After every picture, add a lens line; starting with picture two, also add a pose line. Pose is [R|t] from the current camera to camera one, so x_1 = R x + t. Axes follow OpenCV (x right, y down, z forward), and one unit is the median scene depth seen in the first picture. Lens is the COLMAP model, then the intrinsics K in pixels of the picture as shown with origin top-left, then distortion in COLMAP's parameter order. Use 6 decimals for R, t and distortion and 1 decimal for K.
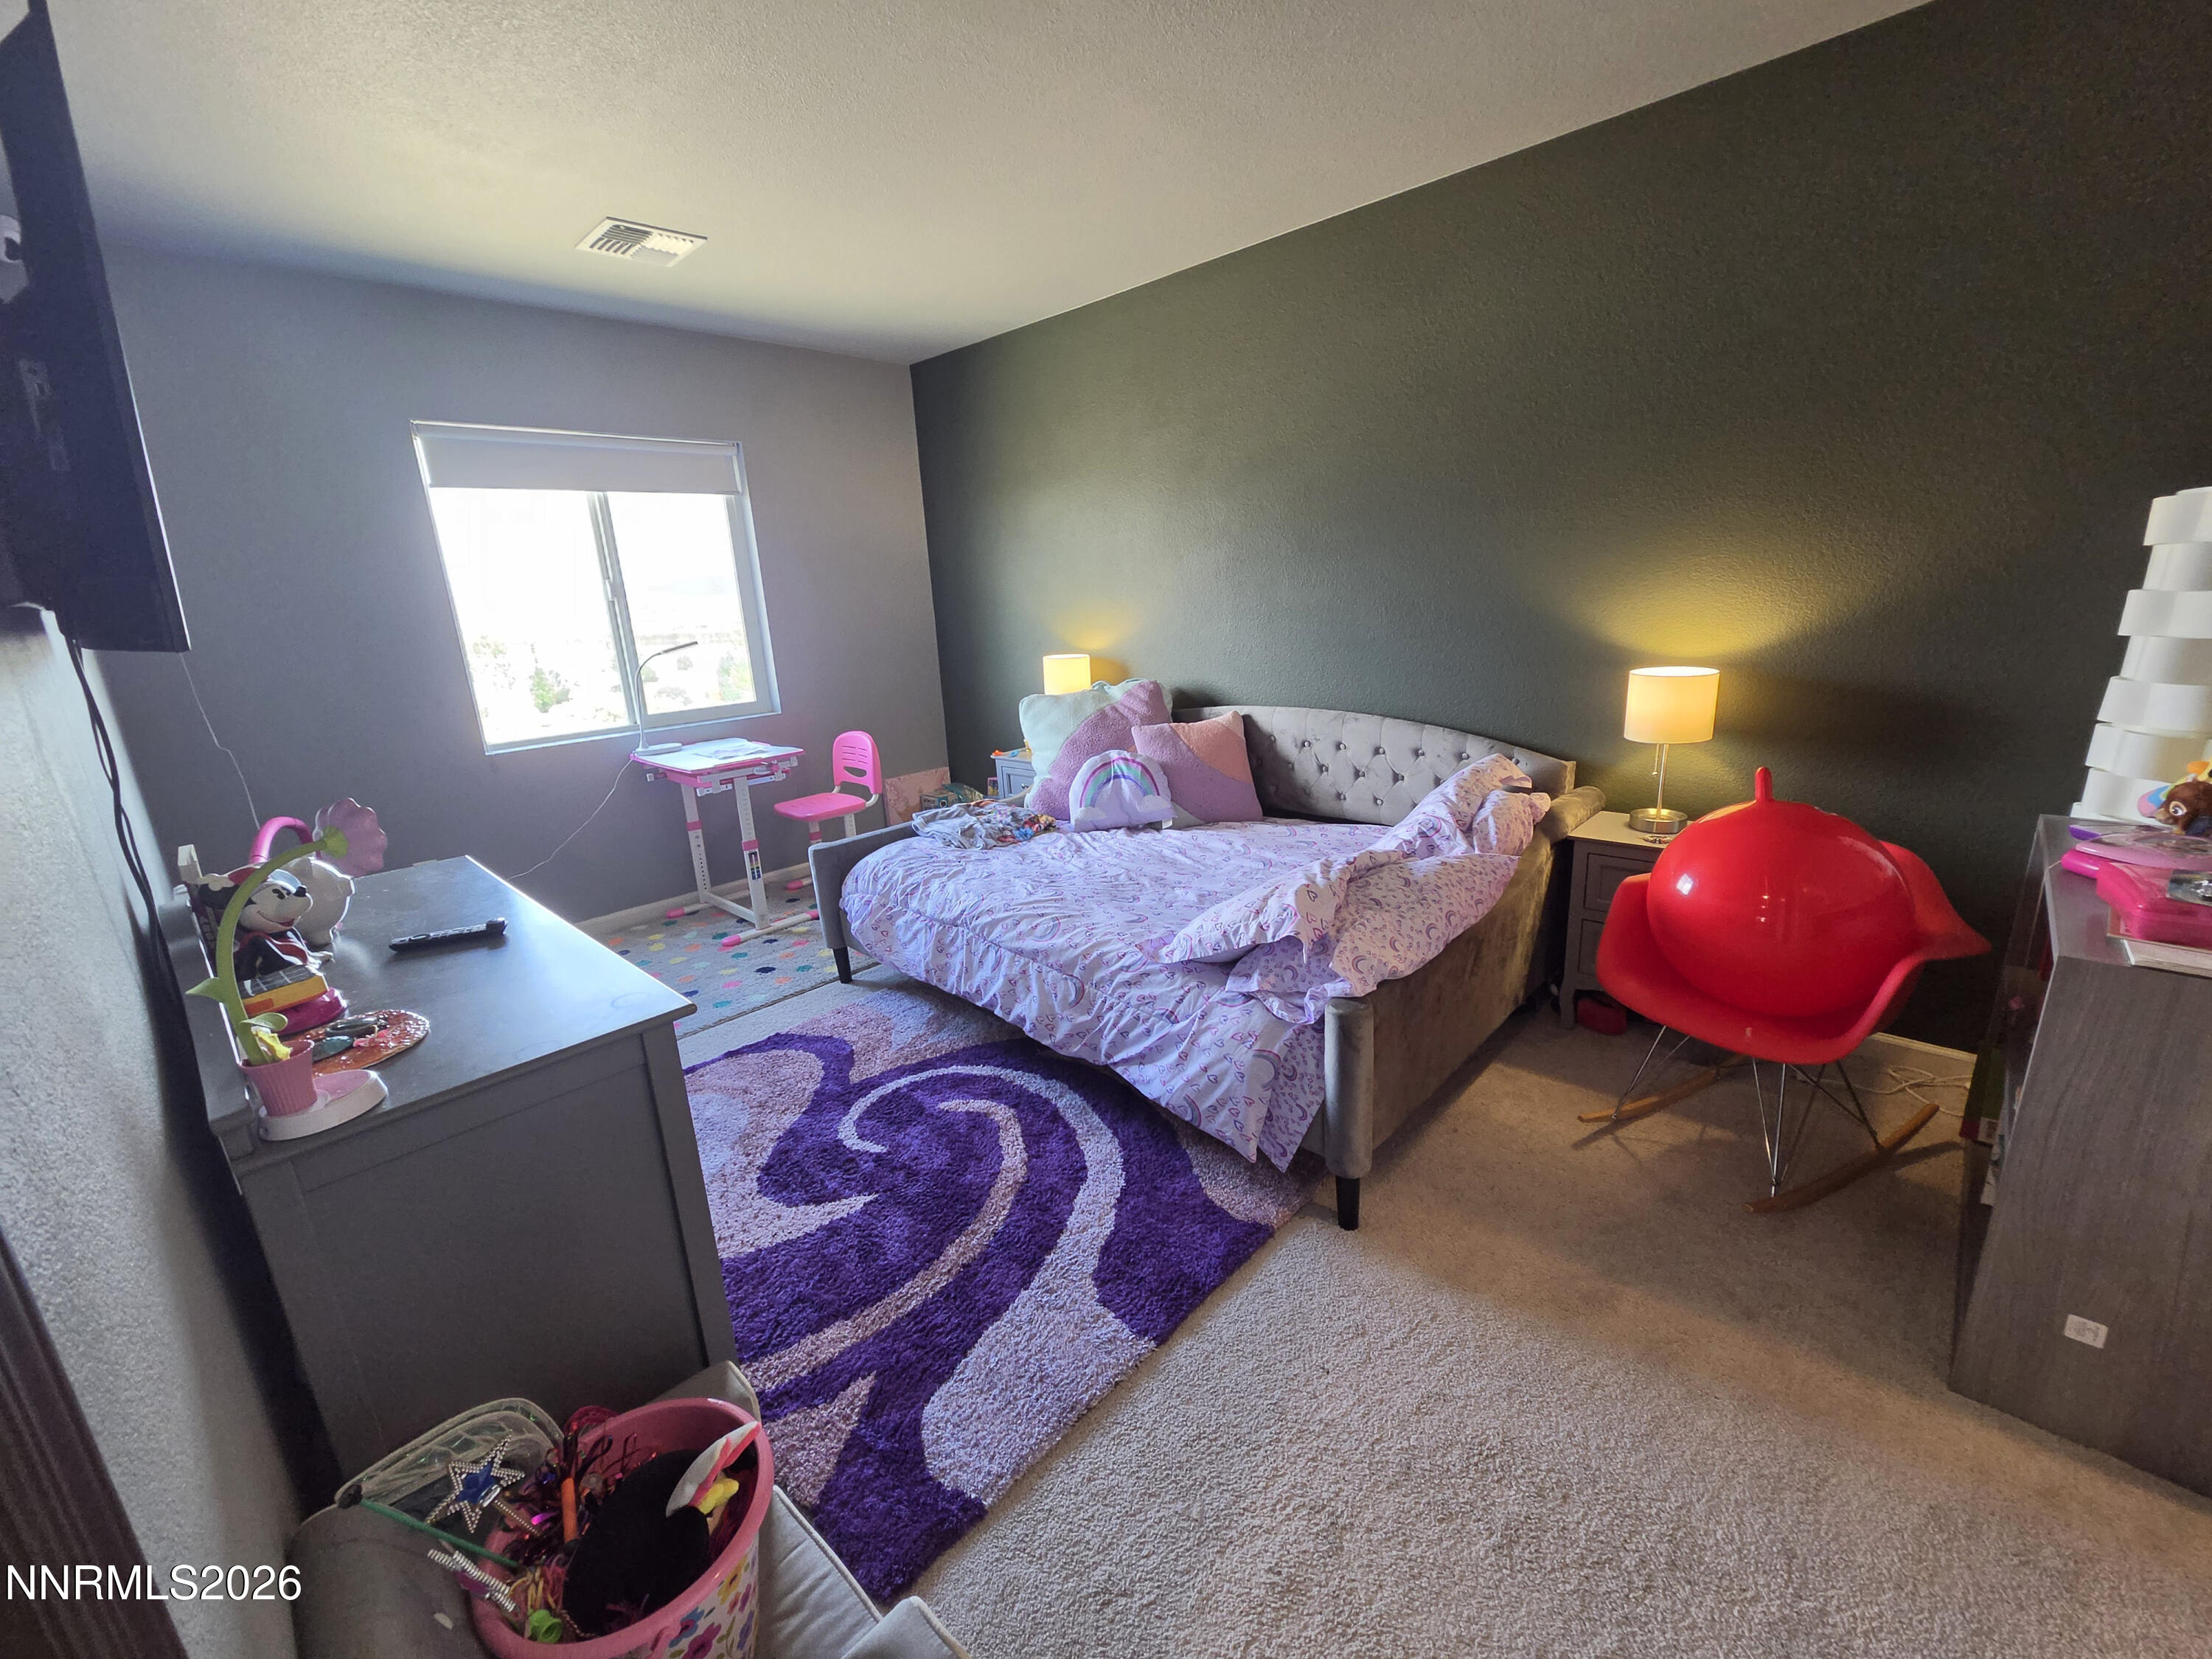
lens RADIAL K [[917.4, 0, 1112.8], [0, 917.4, 831.6], [0, 0, 1]] dist [0.001324, 0.000093]
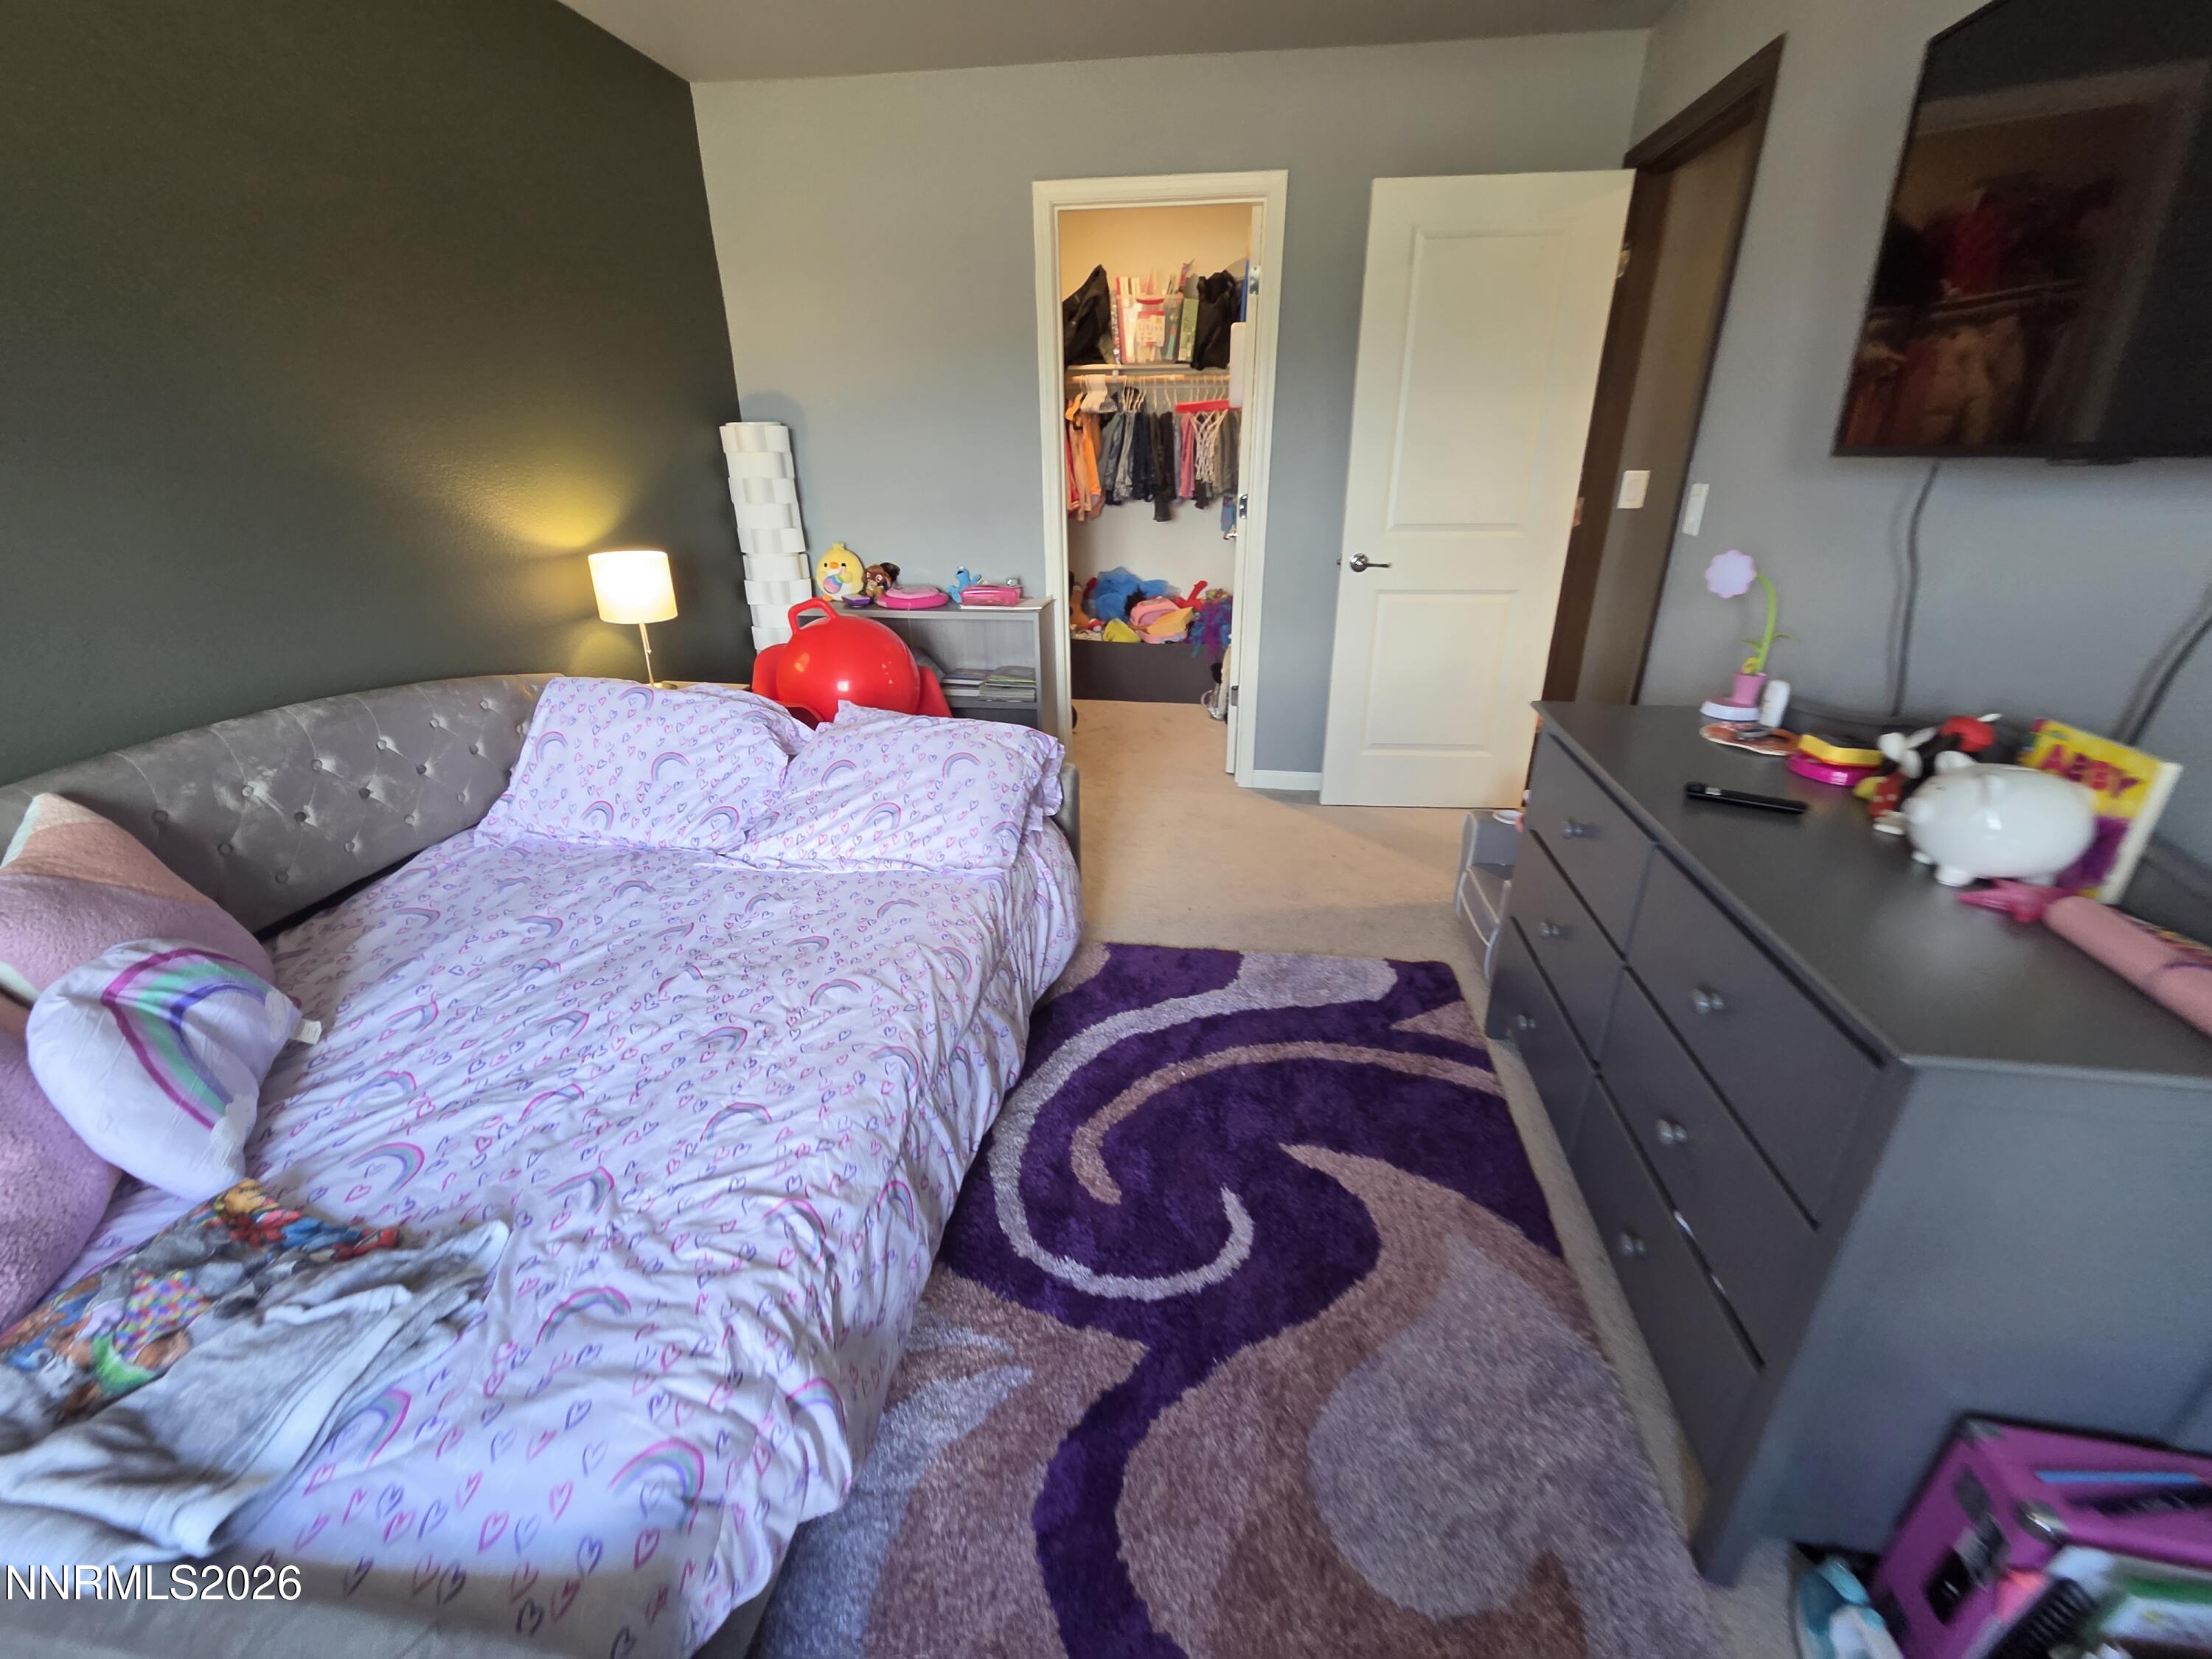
lens RADIAL K [[917.4, 0, 1112.8], [0, 917.4, 831.6], [0, 0, 1]] dist [0.001324, 0.000093]
pose [[-0.586801, -0.270399, 0.763249, -0.669283], [0.239761, 0.842305, 0.482739, -0.293690], [-0.773421, 0.466269, -0.429434, 1.202213]]
